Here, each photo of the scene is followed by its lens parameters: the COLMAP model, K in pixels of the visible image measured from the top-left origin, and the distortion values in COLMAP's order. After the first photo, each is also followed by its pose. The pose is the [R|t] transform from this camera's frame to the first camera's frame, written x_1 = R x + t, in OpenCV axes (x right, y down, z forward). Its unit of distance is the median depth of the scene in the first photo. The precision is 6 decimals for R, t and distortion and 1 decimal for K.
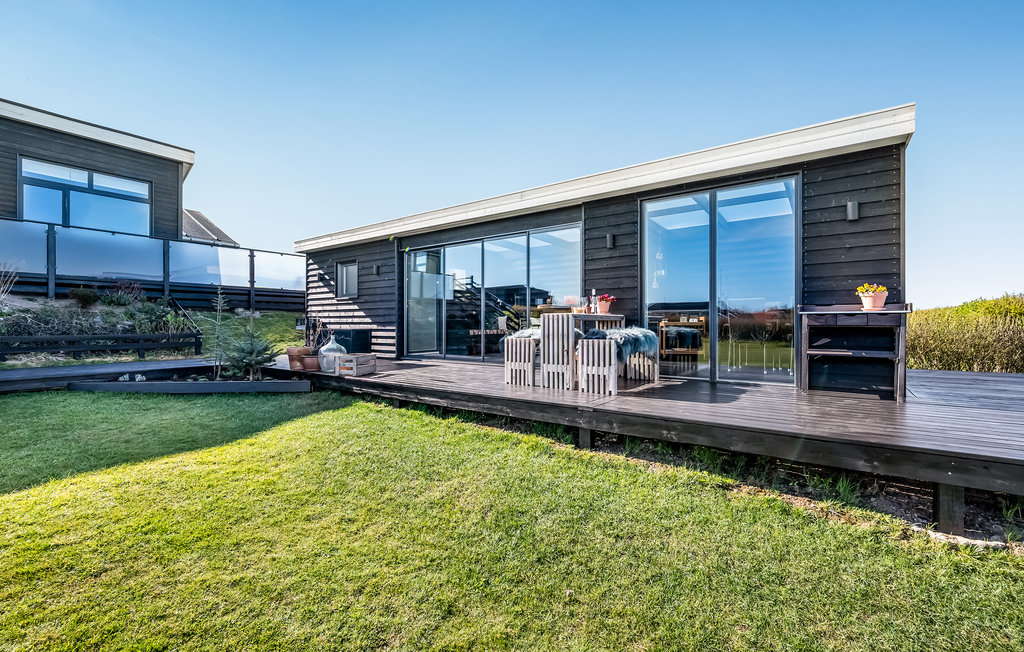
lens RADIAL K [[433.3, 0, 505.7], [0, 433.3, 320.3], [0, 0, 1]] dist [-0.000533, -0.000109]
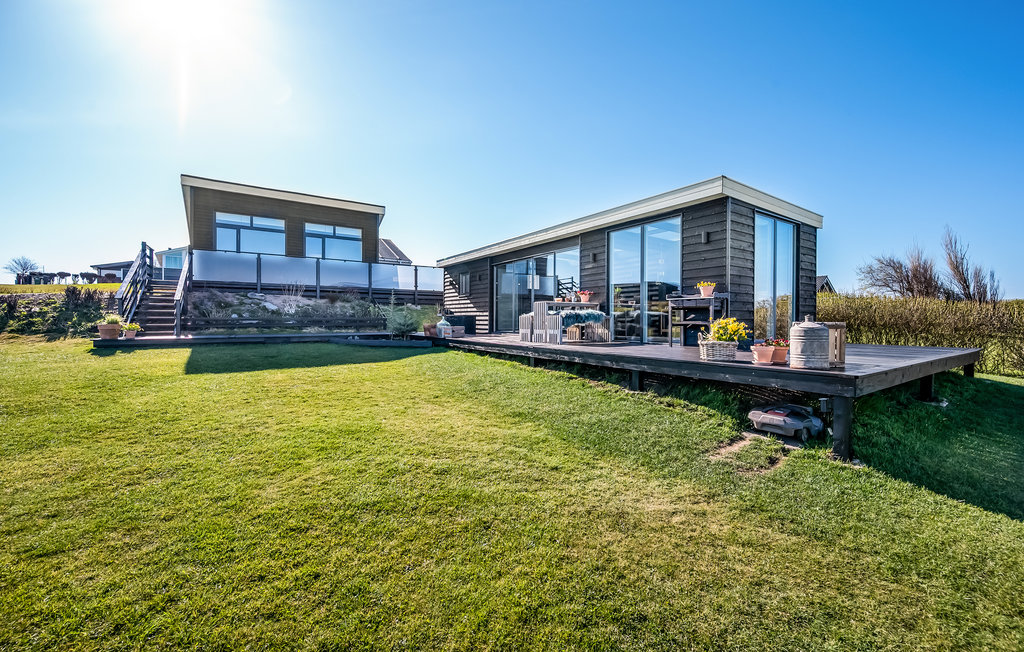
lens RADIAL K [[403.9, 0, 507.0], [0, 403.9, 320.4], [0, 0, 1]] dist [0.000660, 0.000056]
pose [[0.938931, 0.004507, -0.344077, 0.312492], [-0.000837, 0.999941, 0.010814, 0.024092], [0.344105, -0.009865, 0.938879, -0.355902]]
